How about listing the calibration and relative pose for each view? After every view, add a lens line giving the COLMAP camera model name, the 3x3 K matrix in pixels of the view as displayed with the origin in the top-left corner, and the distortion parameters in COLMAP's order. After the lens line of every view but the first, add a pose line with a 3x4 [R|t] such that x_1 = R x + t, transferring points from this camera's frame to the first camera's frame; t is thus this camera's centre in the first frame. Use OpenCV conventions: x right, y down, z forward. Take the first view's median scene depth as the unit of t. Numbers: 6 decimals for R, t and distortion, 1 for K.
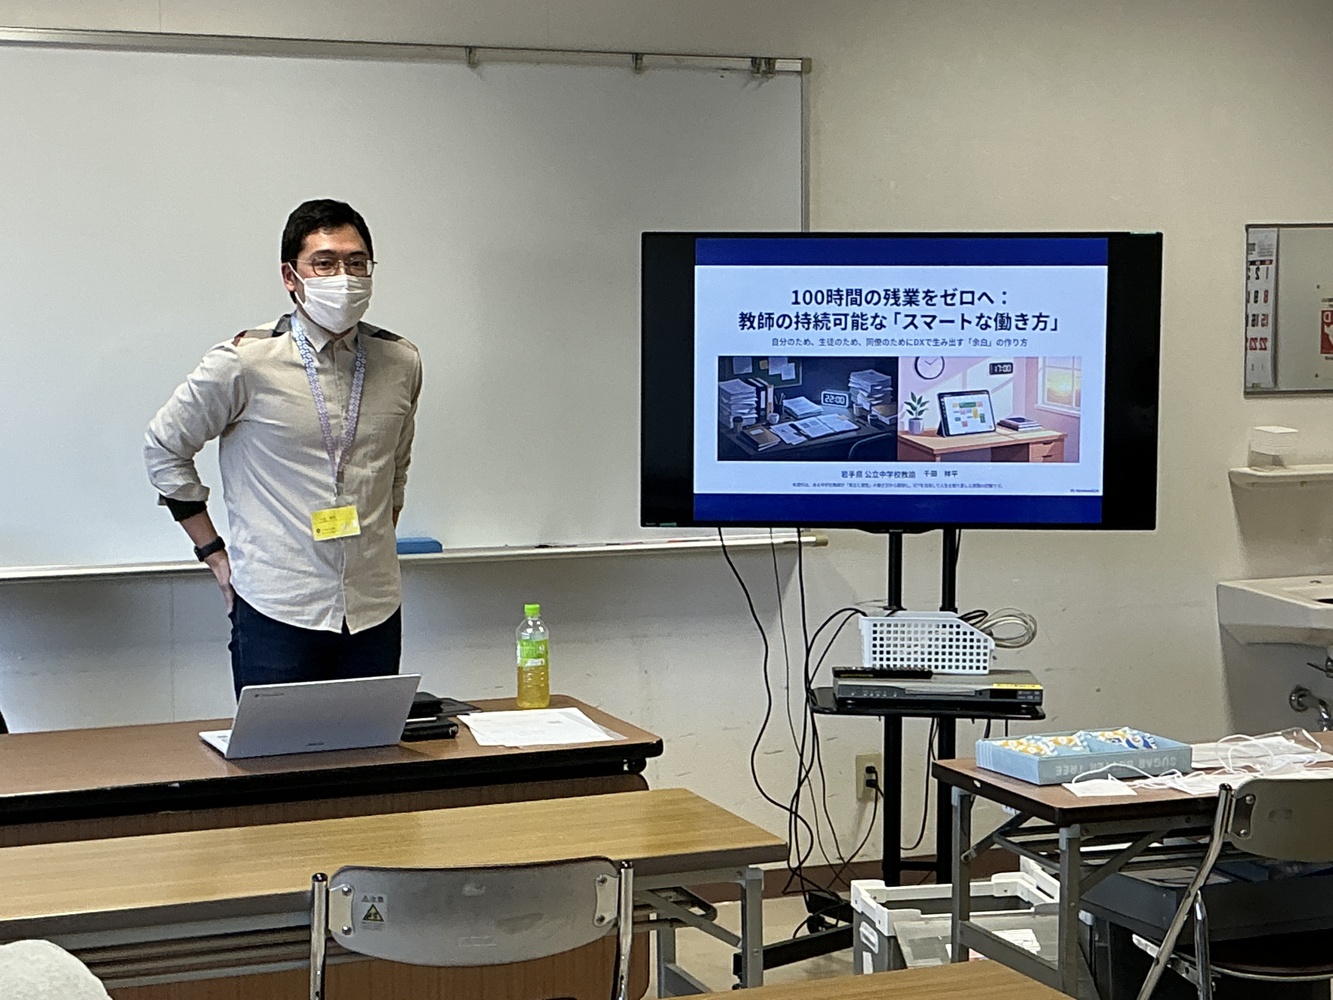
lens RADIAL K [[2423.6, 0, 666.5], [0, 2423.6, 500.0], [0, 0, 1]] dist [0.150830, -0.209739]
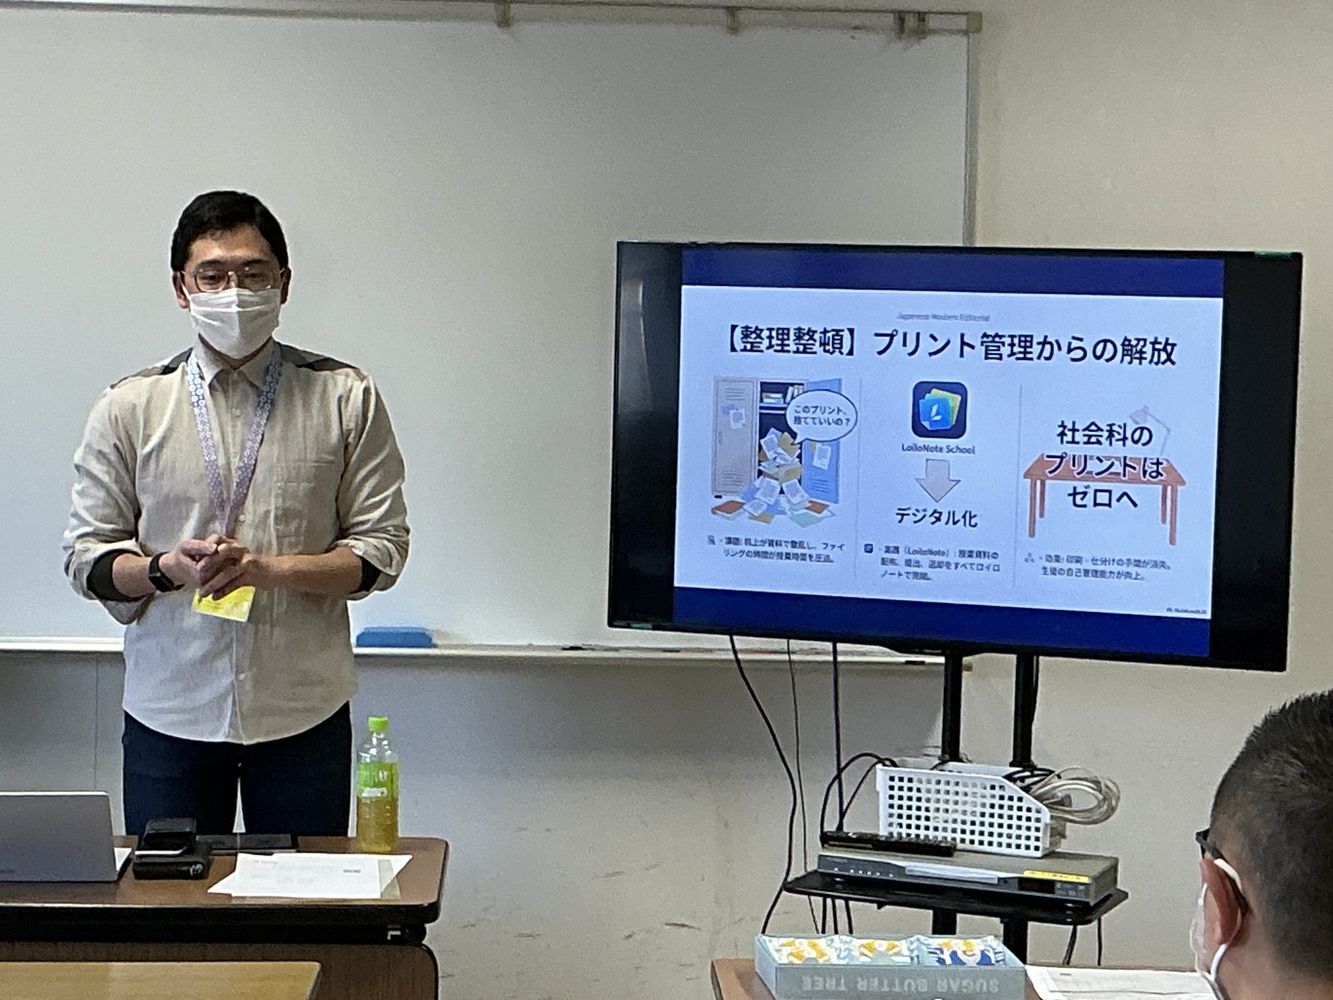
lens RADIAL K [[3181.2, 0, 712.9], [0, 3181.2, 498.6], [0, 0, 1]] dist [0.071757, 0.397493]
pose [[0.950983, 0.043973, -0.306100, 0.325184], [-0.053800, 0.998269, -0.023740, -0.007065], [0.304526, 0.039045, 0.951703, 0.064806]]
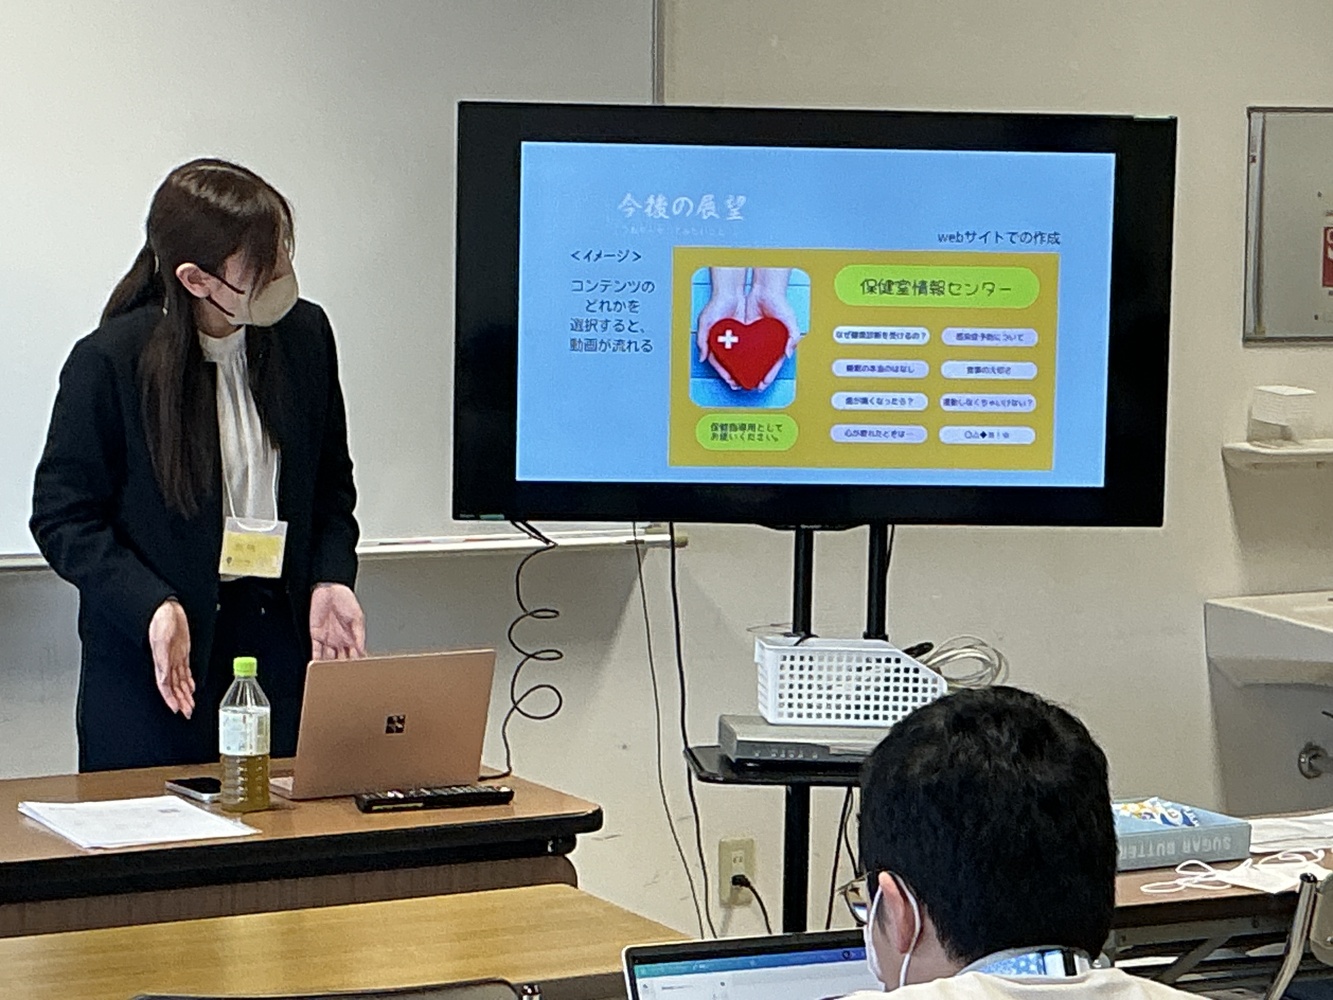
lens RADIAL K [[3488.6, 0, 666.5], [0, 3488.6, 500.0], [0, 0, 1]] dist [-0.219544, 4.598823]
pose [[0.994677, 0.006239, 0.102851, -0.053820], [-0.006744, 0.999967, 0.004565, 0.000342], [-0.102819, -0.005235, 0.994686, -0.015733]]
